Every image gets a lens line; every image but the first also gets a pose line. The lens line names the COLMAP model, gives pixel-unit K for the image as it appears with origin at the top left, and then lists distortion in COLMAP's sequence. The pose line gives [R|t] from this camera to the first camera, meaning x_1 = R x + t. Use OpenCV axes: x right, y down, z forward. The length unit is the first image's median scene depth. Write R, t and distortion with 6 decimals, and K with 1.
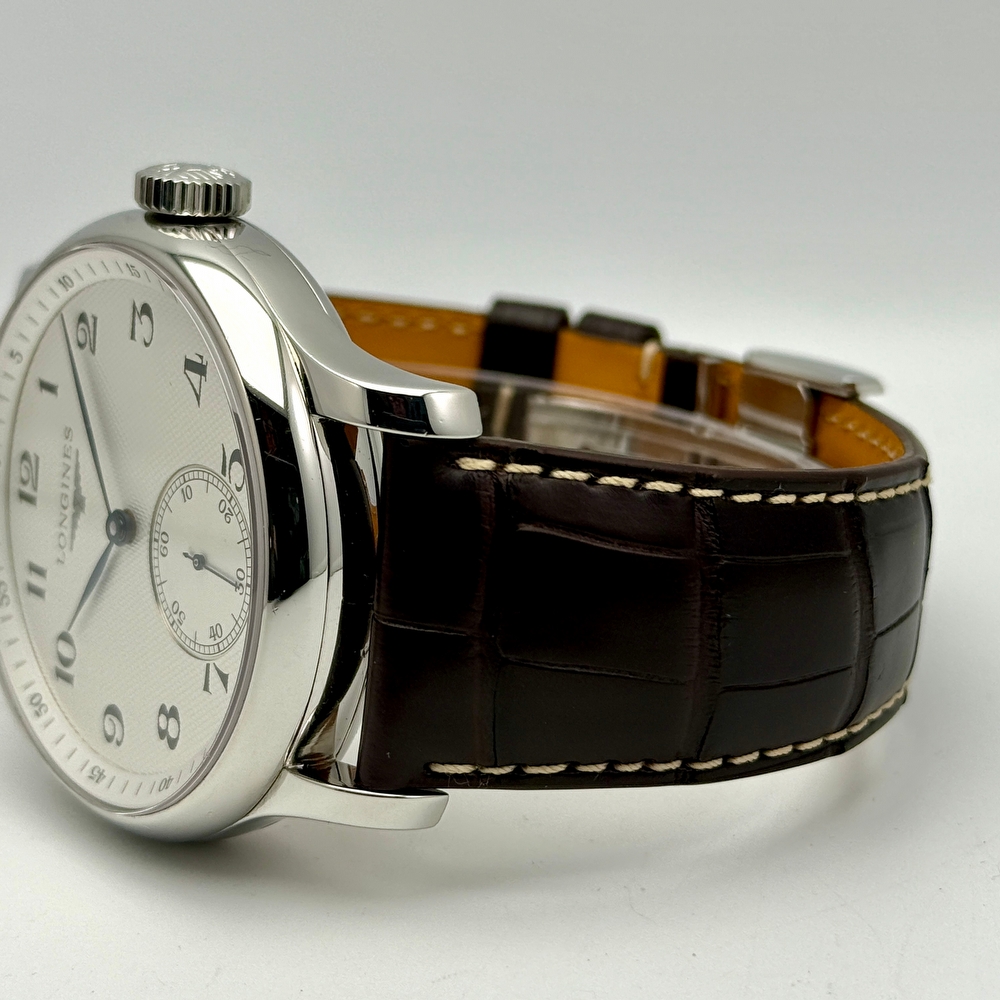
lens RADIAL K [[2634.4, 0, 461.3], [0, 2634.4, 501.3], [0, 0, 1]] dist [0.274848, 0.000000]
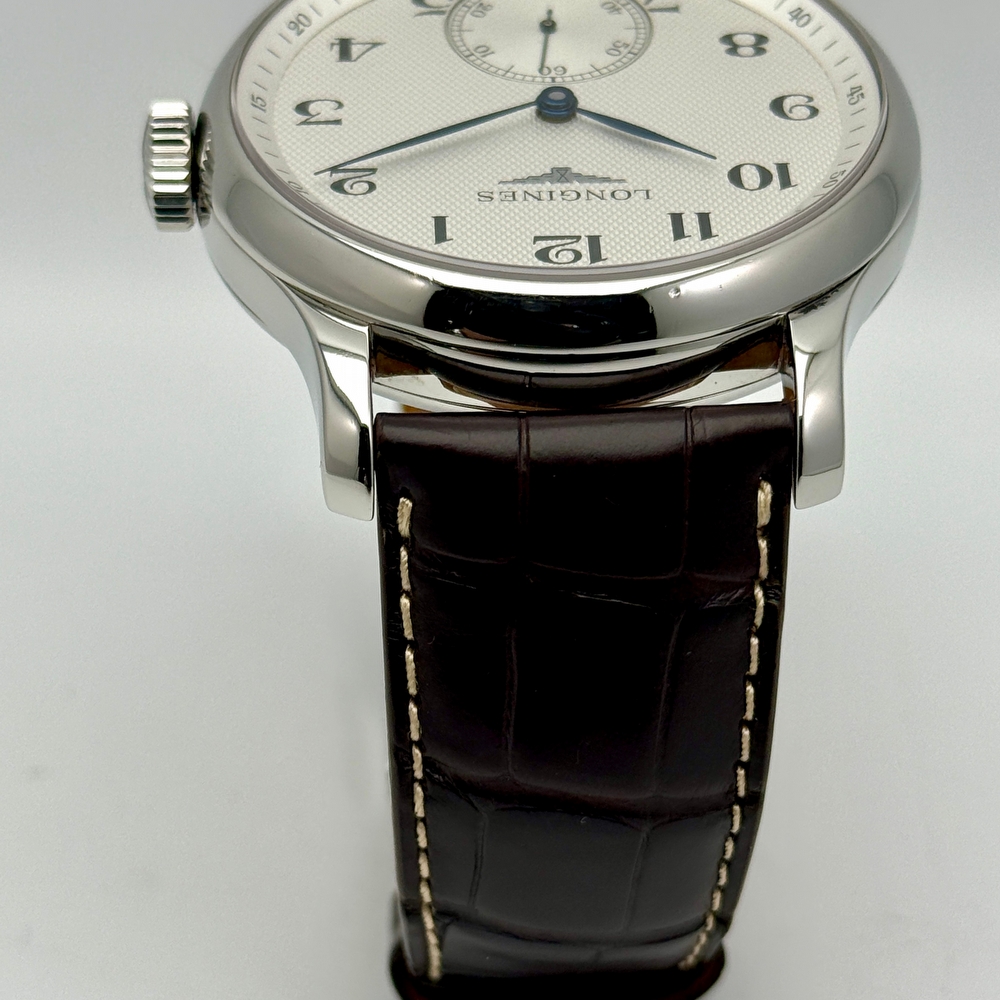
lens RADIAL K [[2928.1, 0, 498.1], [0, 2928.1, 502.3], [0, 0, 1]] dist [0.268603, 0.000000]
pose [[-0.127218, 0.220884, 0.966967, -1.053121], [0.959435, -0.219882, 0.176455, -0.212291], [0.251595, 0.950190, -0.183951, 1.319816]]
